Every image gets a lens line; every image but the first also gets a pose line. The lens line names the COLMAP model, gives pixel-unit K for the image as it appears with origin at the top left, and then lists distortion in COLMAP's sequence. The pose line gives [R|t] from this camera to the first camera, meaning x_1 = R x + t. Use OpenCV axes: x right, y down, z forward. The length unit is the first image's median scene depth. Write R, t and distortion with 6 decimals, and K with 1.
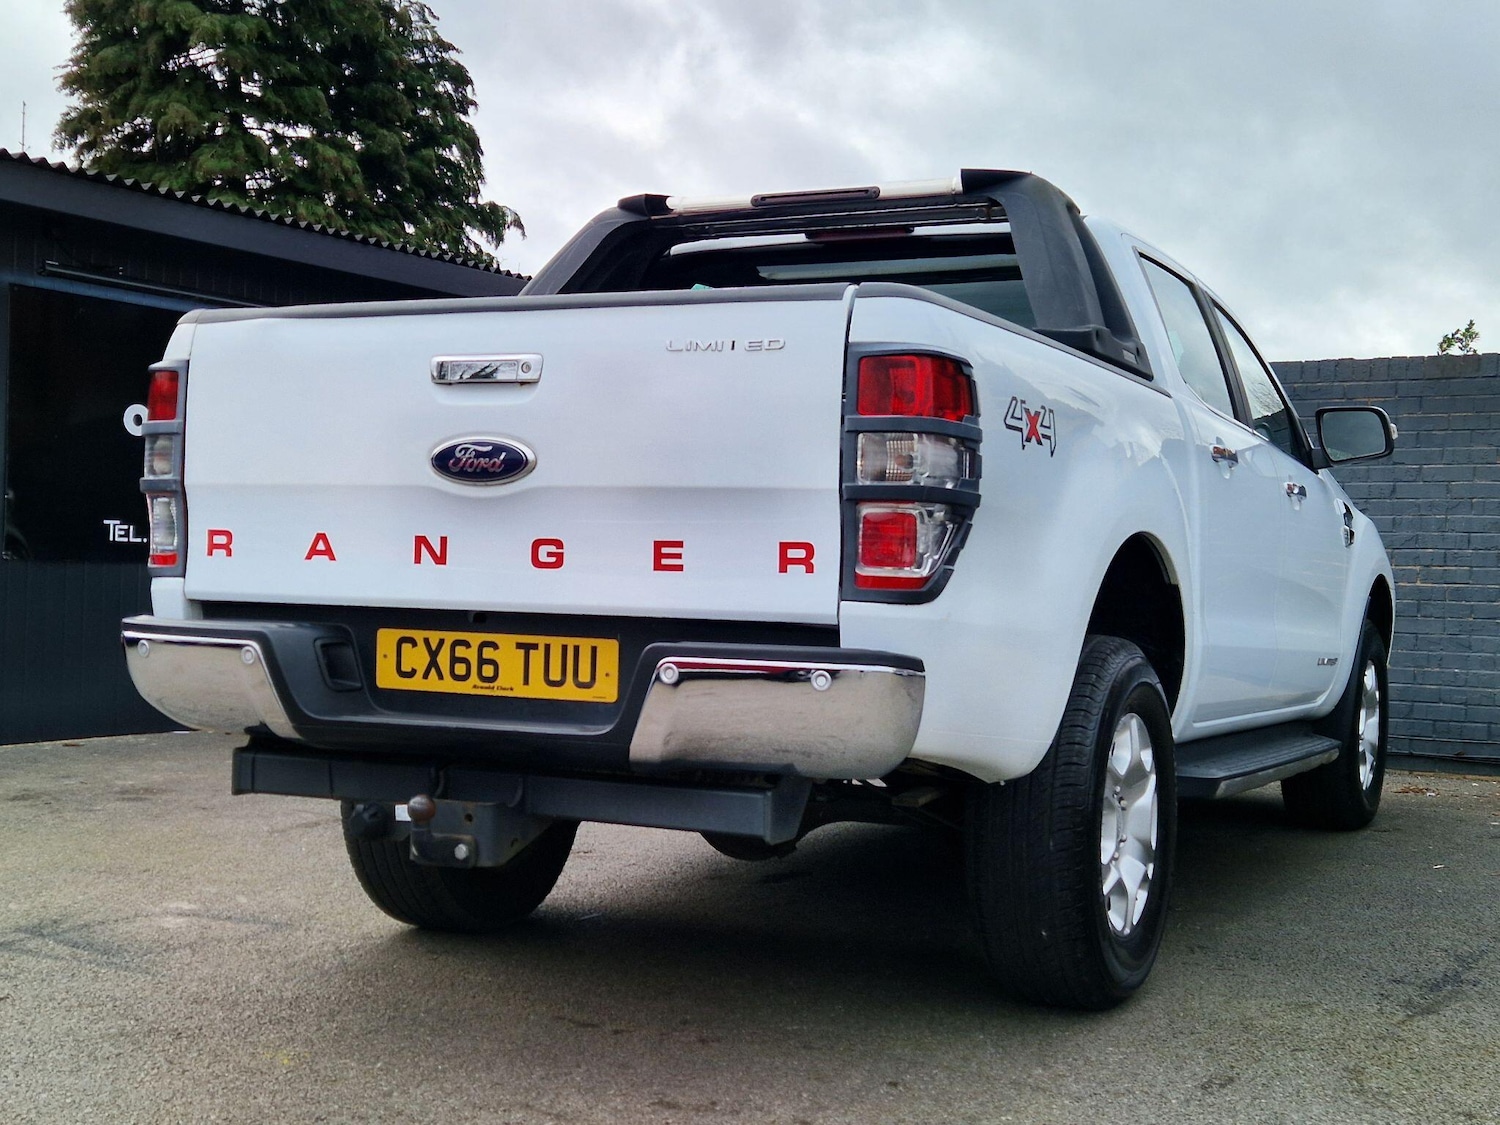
lens RADIAL K [[1917.3, 0, 770.1], [0, 1917.3, 565.7], [0, 0, 1]] dist [0.105085, -0.070983]
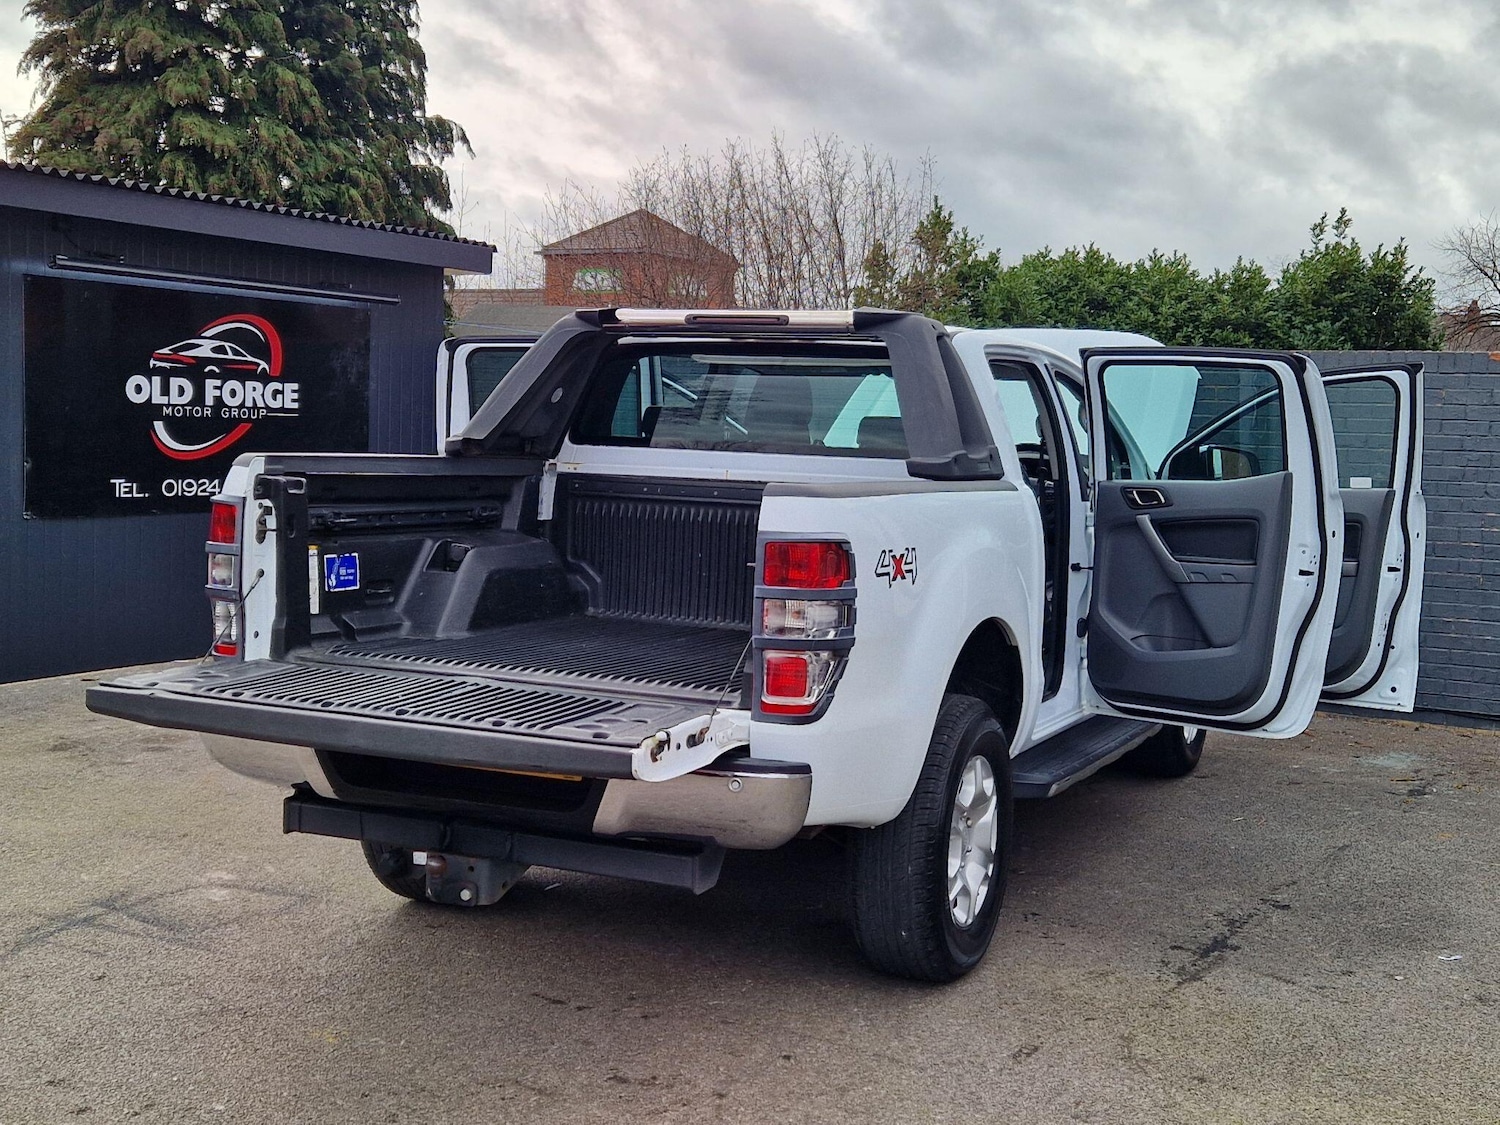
lens RADIAL K [[1828.5, 0, 774.3], [0, 1828.5, 561.1], [0, 0, 1]] dist [0.107998, -0.070719]
pose [[0.999152, 0.005966, 0.040738, 0.000287], [-0.009380, 0.996410, 0.084137, -0.180931], [-0.040090, -0.084448, 0.995621, -0.247251]]
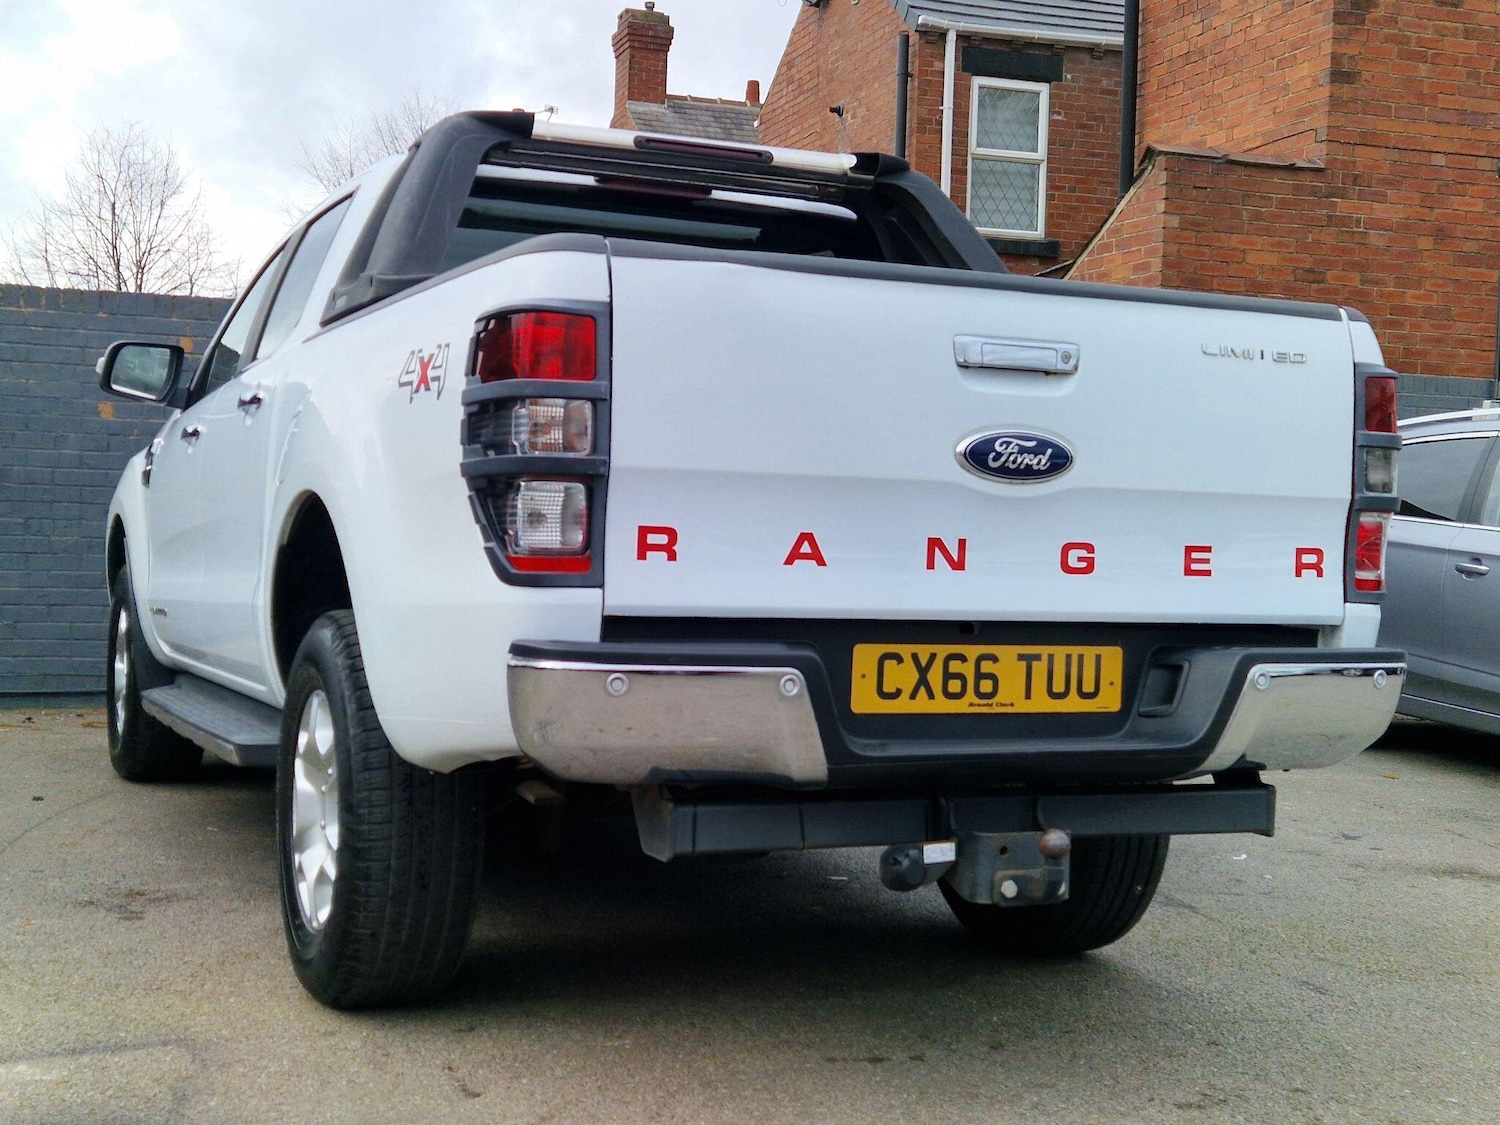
lens RADIAL K [[1920.5, 0, 742.4], [0, 1920.5, 570.7], [0, 0, 1]] dist [0.087251, 0.006205]
pose [[0.650980, -0.020677, 0.758813, -0.897408], [-0.014865, 0.999090, 0.039976, -0.033997], [-0.758949, -0.037303, 0.650080, 0.491888]]
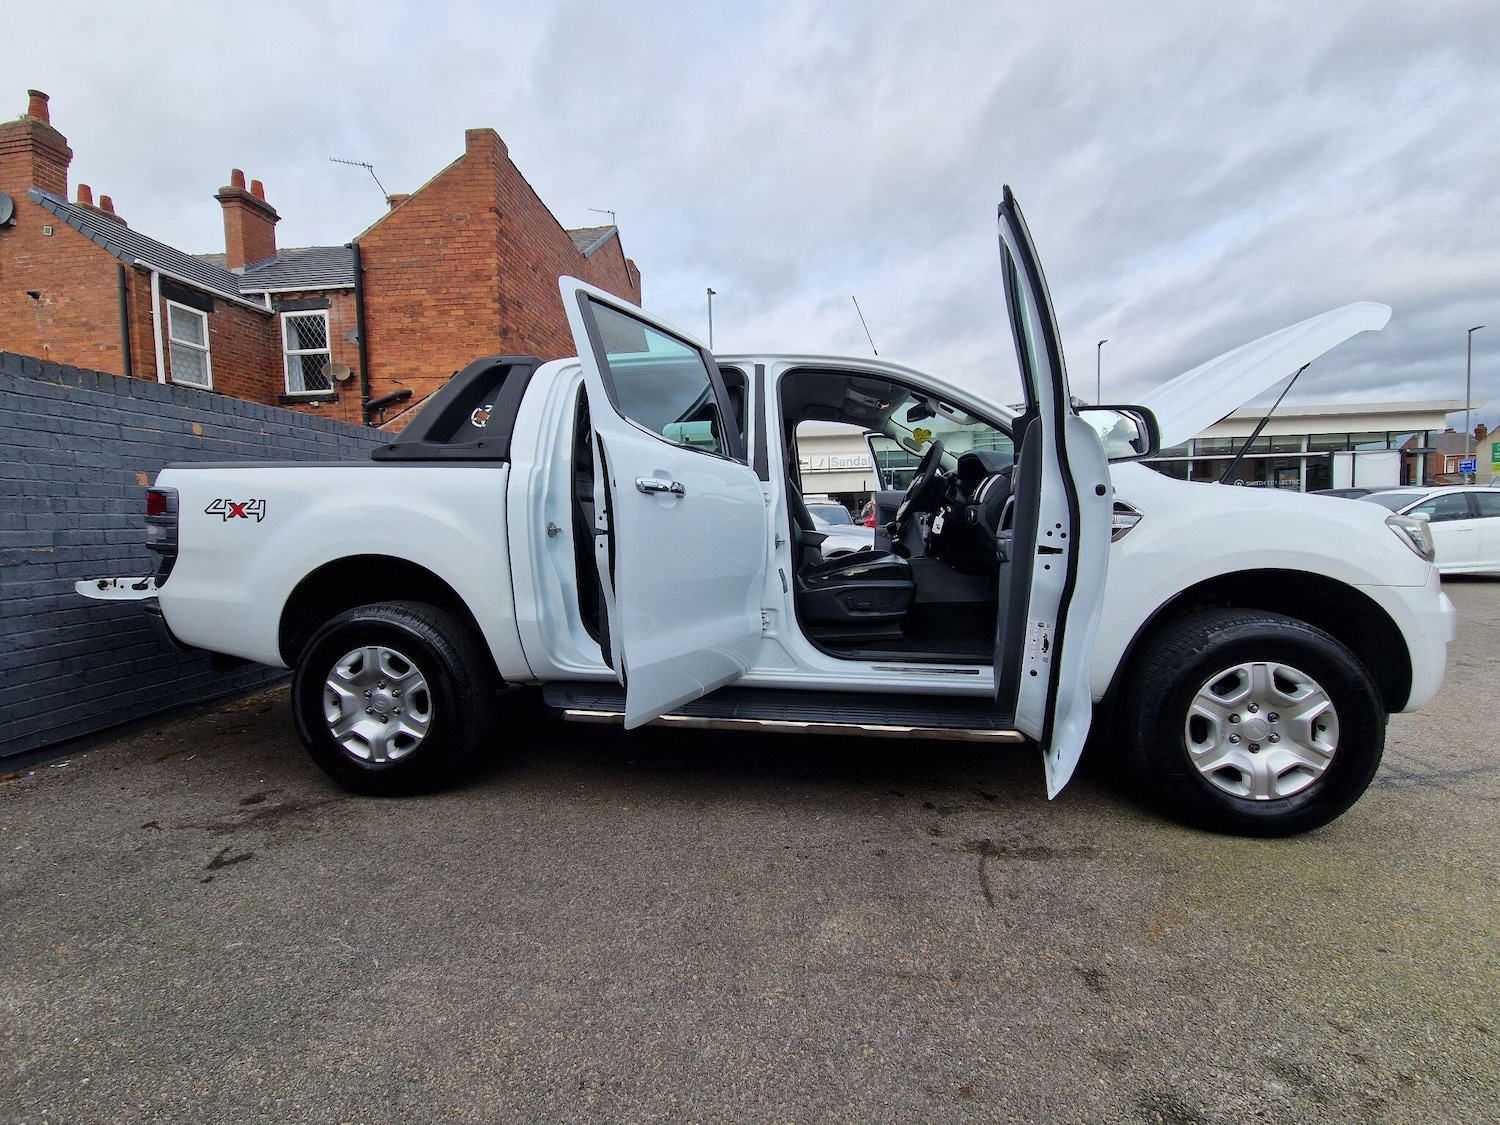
lens RADIAL K [[645.5, 0, 750.0], [0, 645.5, 562.5], [0, 0, 1]] dist [0.017505, -0.015008]
pose [[-0.427076, -0.069920, 0.901508, -0.839455], [0.008922, 0.996631, 0.081525, -0.072807], [-0.904172, 0.042861, -0.425013, 2.302641]]
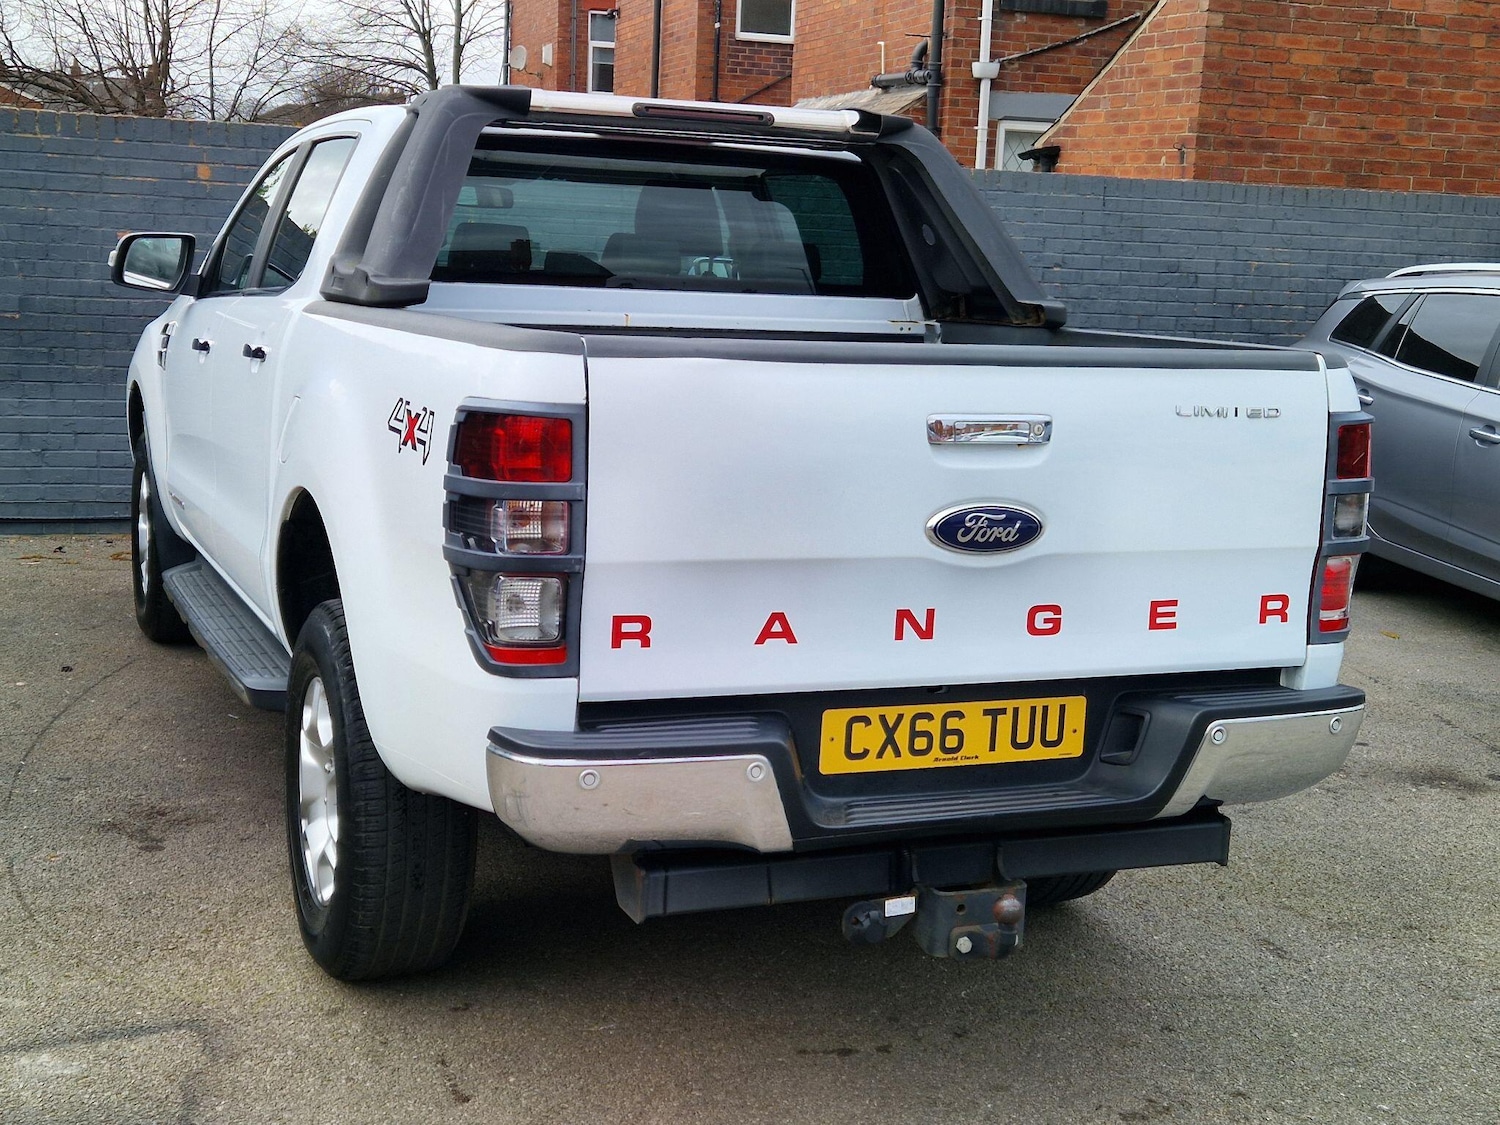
lens RADIAL K [[1927.7, 0, 750.3], [0, 1927.7, 538.9], [0, 0, 1]] dist [0.084966, -0.022343]
pose [[0.664530, -0.109839, 0.739145, -0.890722], [-0.029187, 0.984568, 0.172550, -0.201486], [-0.746691, -0.136238, 0.651070, 0.462970]]
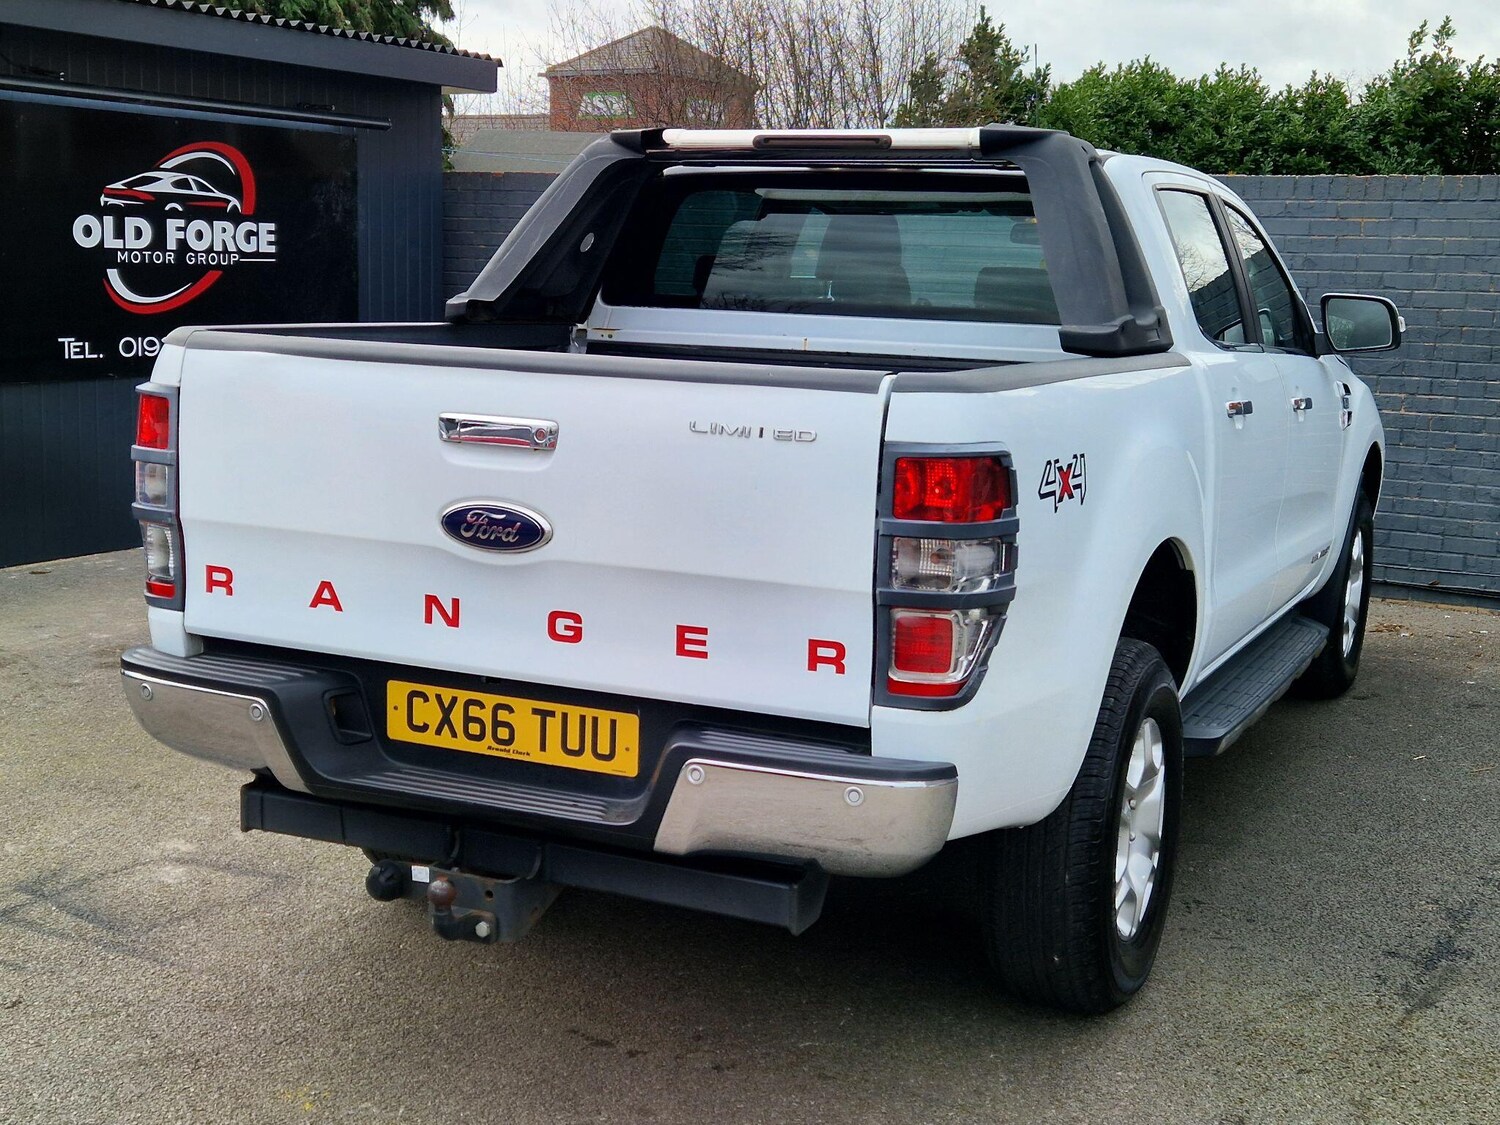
lens RADIAL K [[1927.7, 0, 750.3], [0, 1927.7, 538.9], [0, 0, 1]] dist [0.084966, -0.022343]
pose [[0.999837, 0.001345, 0.018026, -0.038363], [-0.004086, 0.988238, 0.152869, -0.191261], [-0.017608, -0.152918, 0.988082, 0.040907]]
